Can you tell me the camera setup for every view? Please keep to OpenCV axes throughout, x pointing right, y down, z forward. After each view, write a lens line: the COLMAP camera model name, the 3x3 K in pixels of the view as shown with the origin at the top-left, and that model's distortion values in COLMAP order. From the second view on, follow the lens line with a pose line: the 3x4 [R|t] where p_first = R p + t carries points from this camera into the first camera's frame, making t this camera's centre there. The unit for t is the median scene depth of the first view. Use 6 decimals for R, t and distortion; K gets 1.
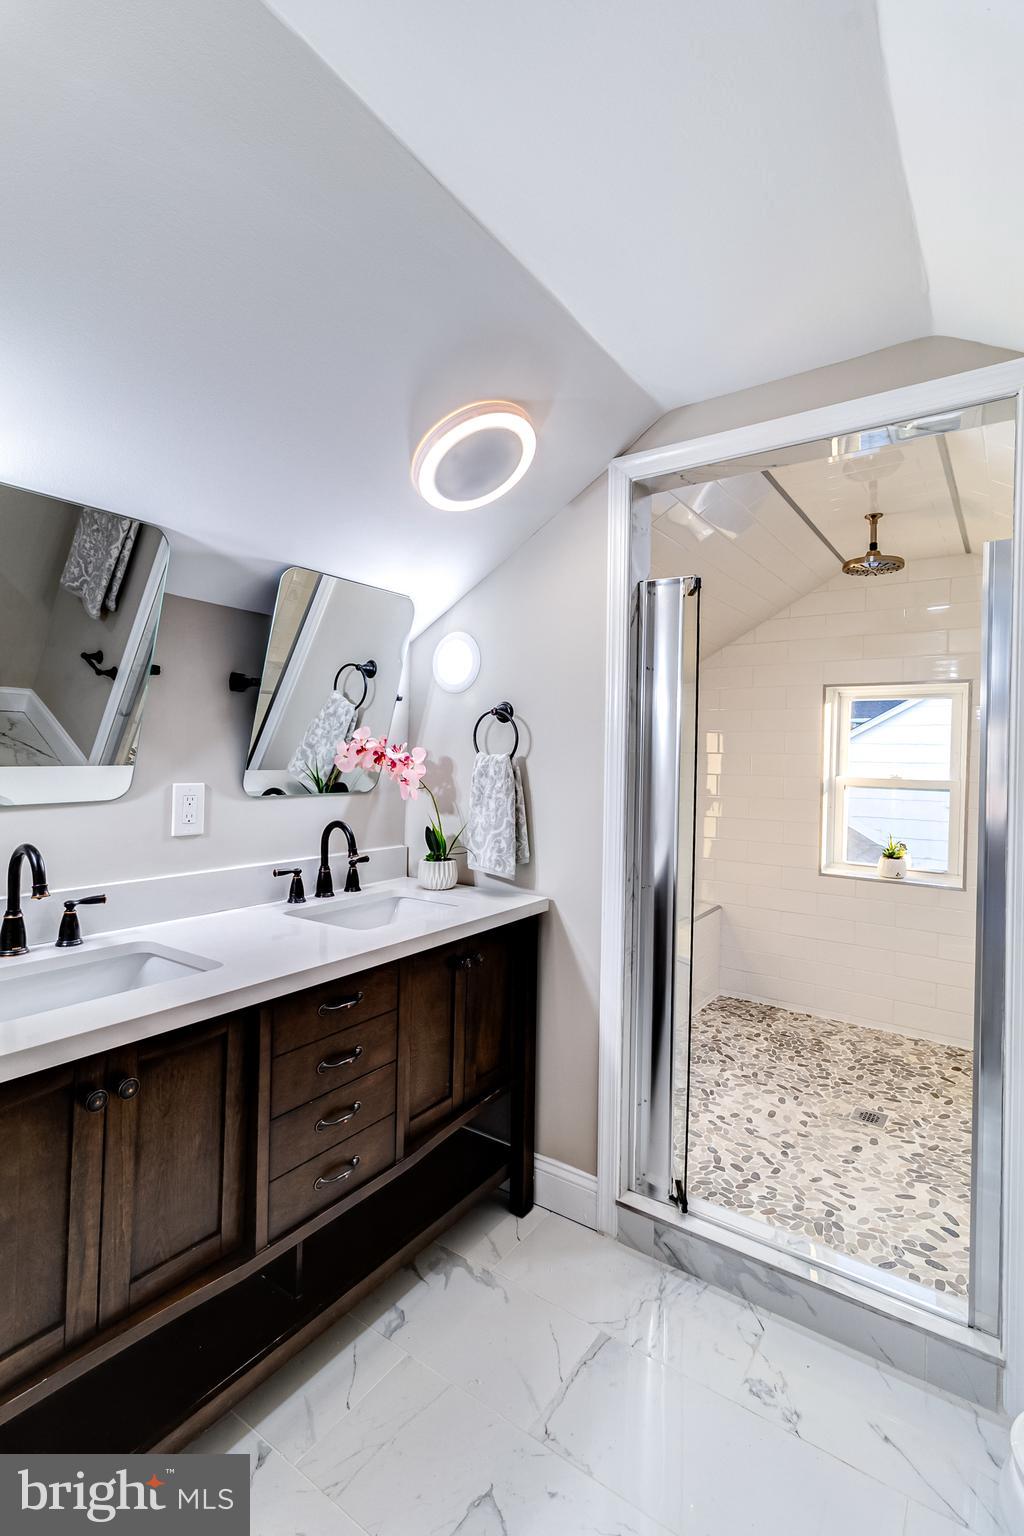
lens RADIAL K [[722.9, 0, 512.0], [0, 722.9, 768.0], [0, 0, 1]] dist [-0.000059, 0.000365]
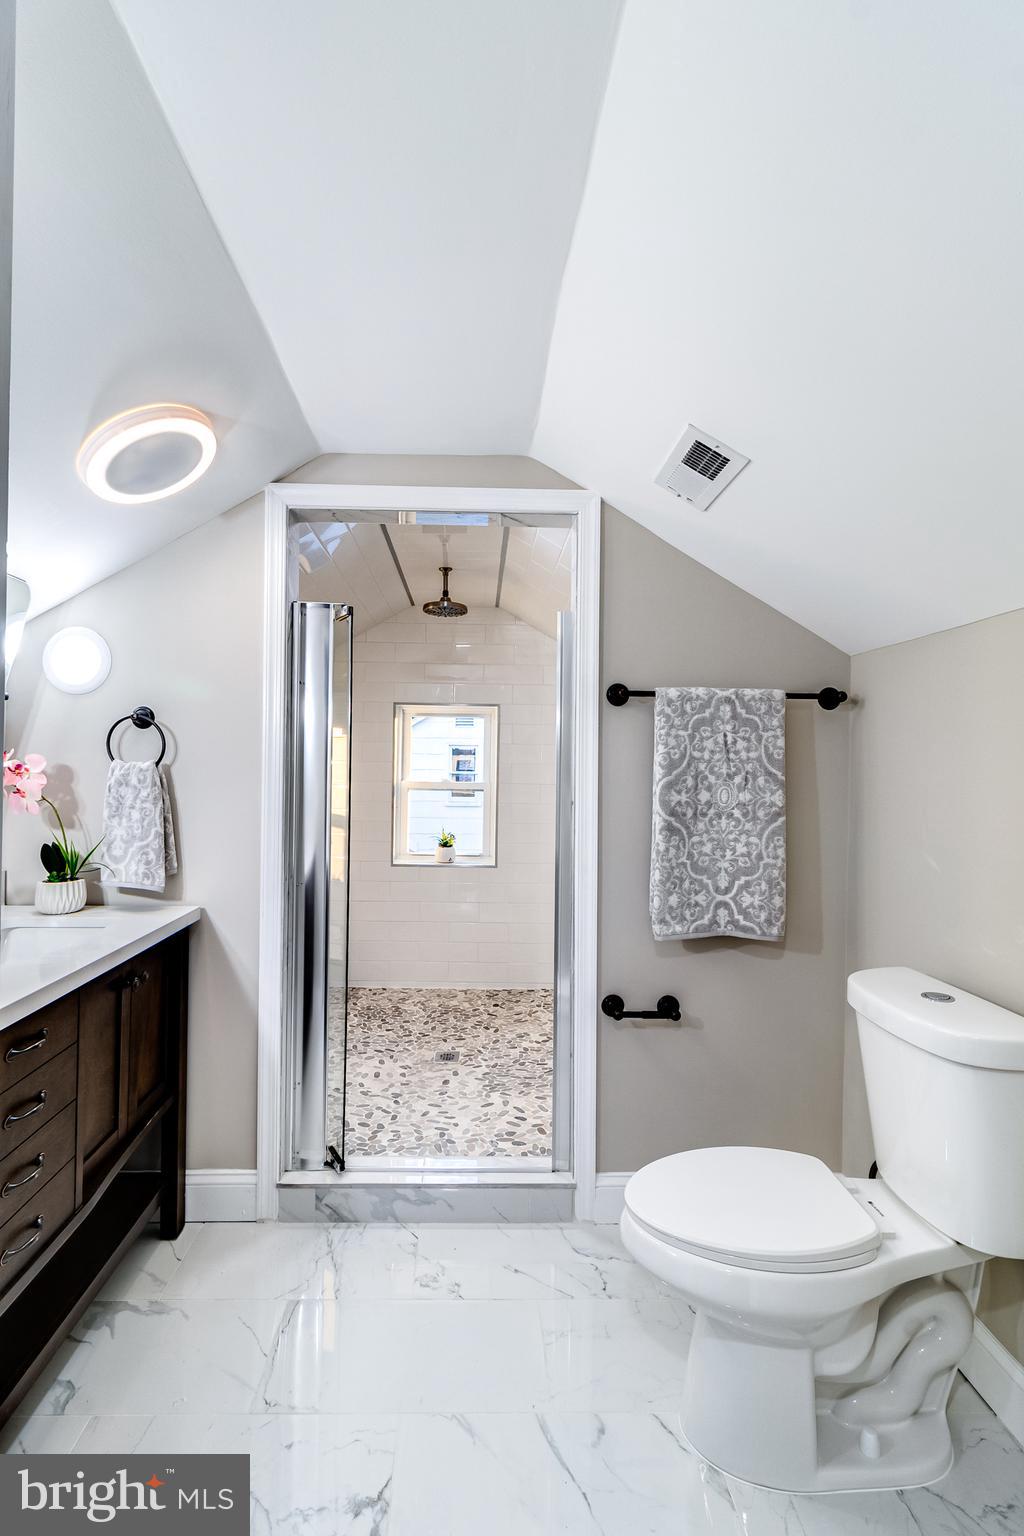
lens RADIAL K [[707.9, 0, 506.5], [0, 707.9, 772.4], [0, 0, 1]] dist [-0.000128, -0.000075]
pose [[0.794026, -0.009853, 0.607804, -0.202619], [0.012732, 0.999919, -0.000424, 0.001423], [-0.607750, 0.008076, 0.794087, -0.029087]]
